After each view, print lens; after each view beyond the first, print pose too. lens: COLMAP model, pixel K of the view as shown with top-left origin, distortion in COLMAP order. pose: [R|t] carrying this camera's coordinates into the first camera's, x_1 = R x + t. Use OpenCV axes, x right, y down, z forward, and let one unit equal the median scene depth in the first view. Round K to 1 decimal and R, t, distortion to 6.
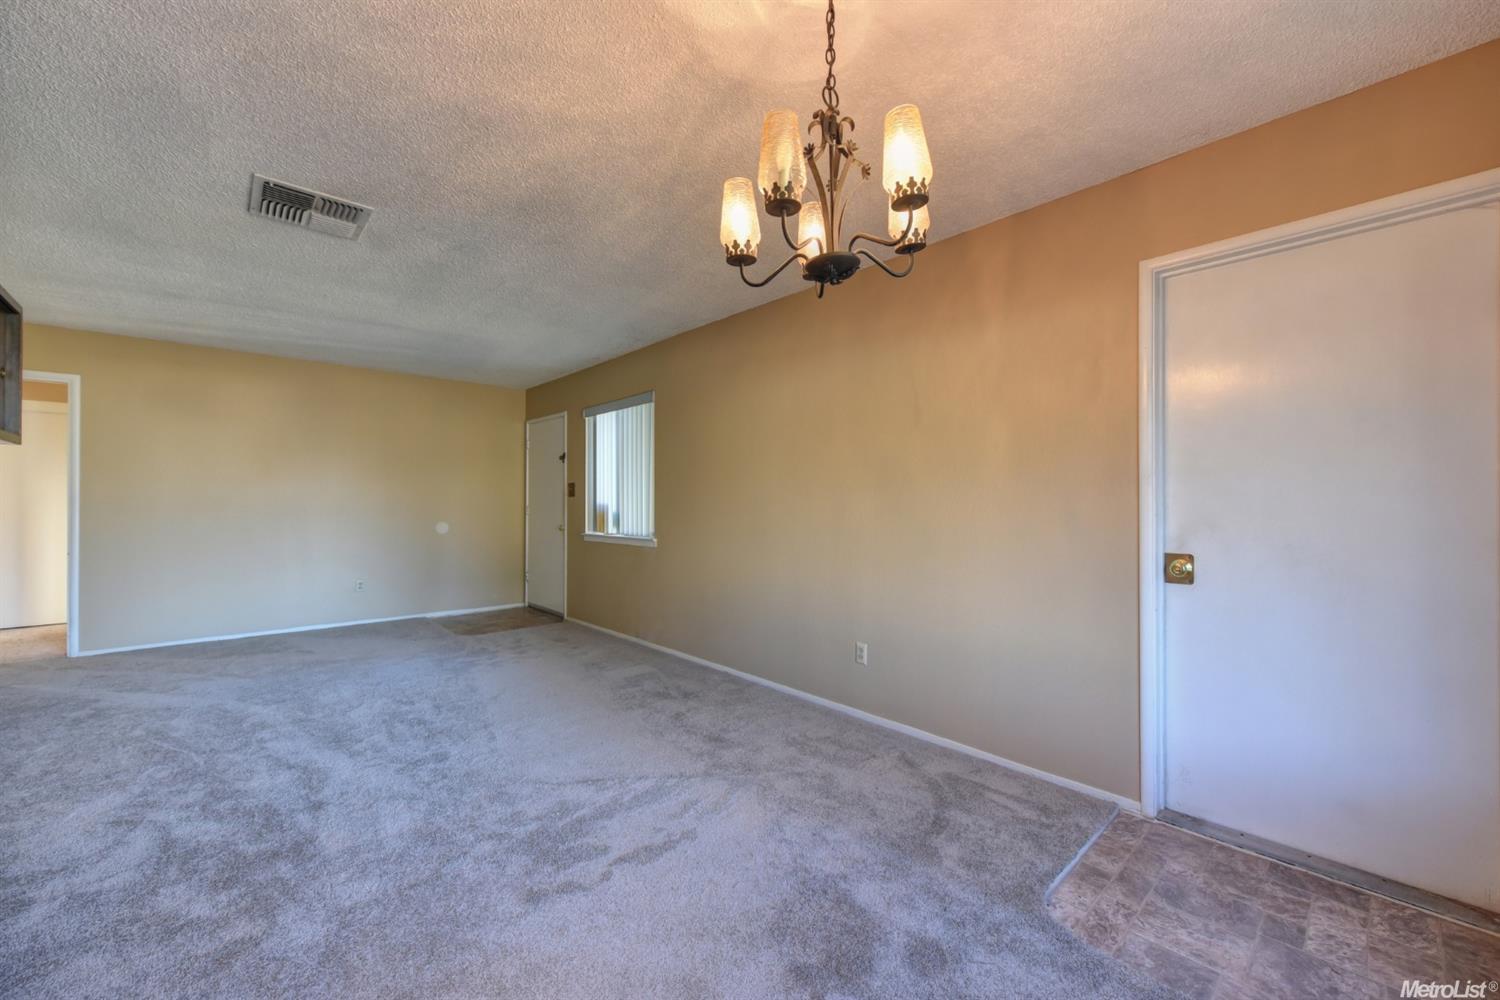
lens RADIAL K [[586.4, 0, 750.2], [0, 586.4, 494.3], [0, 0, 1]] dist [0.001114, 0.000033]
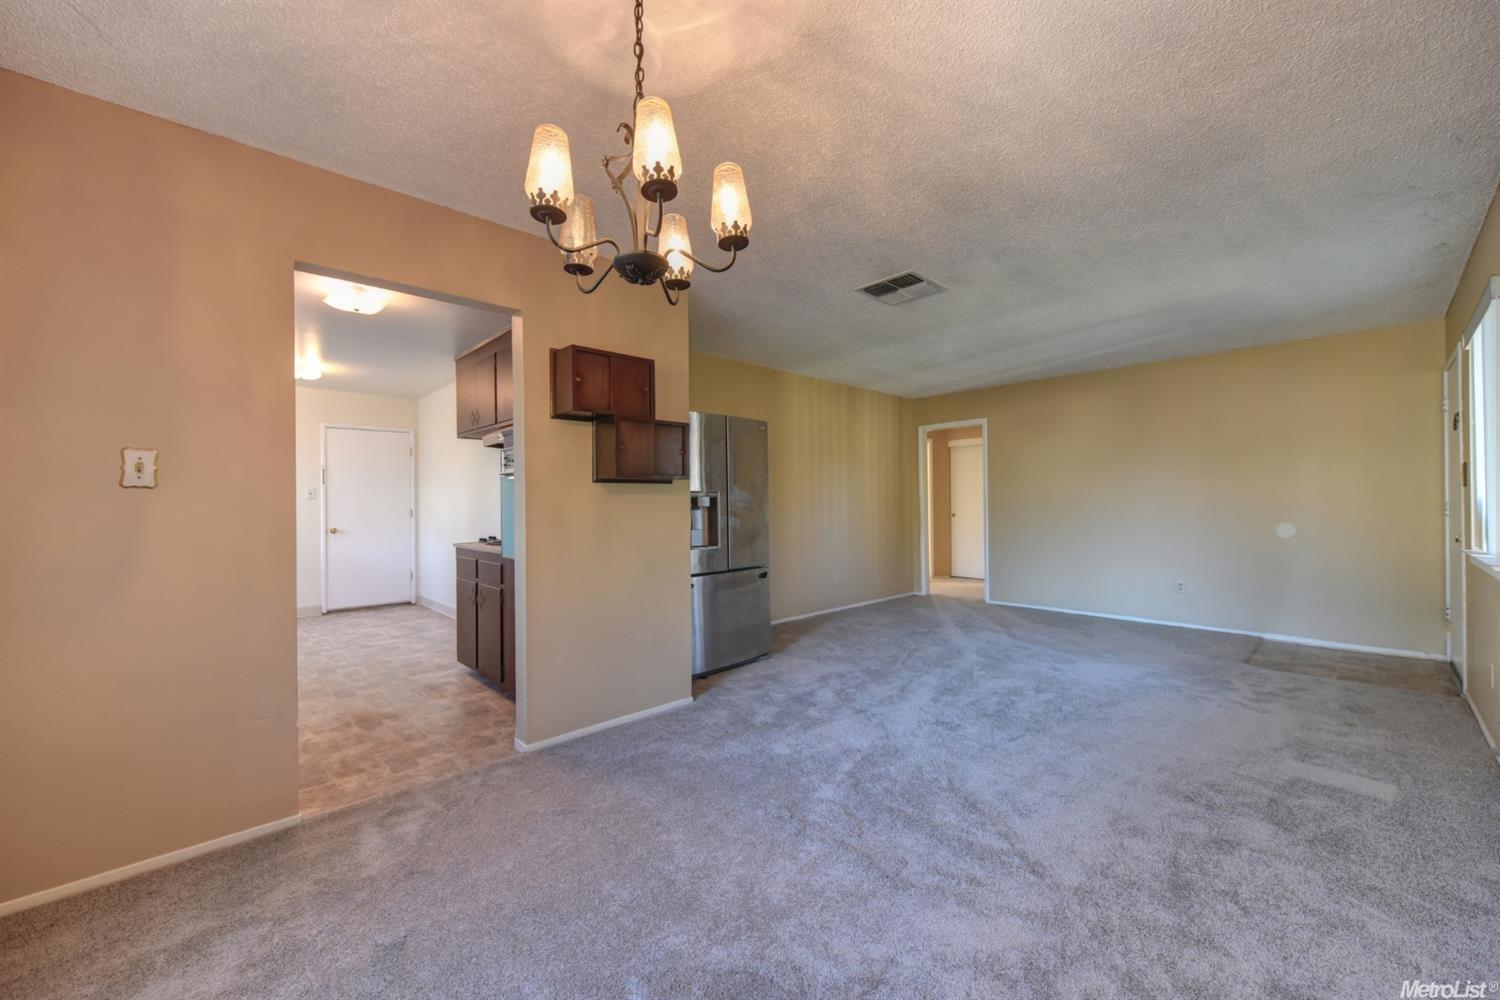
lens RADIAL K [[586.4, 0, 750.2], [0, 586.4, 494.3], [0, 0, 1]] dist [0.001114, 0.000033]
pose [[0.008302, -0.018519, -0.999794, 0.520860], [0.022102, 0.999588, -0.018331, 0.013236], [0.999721, -0.021945, 0.008708, 0.532663]]
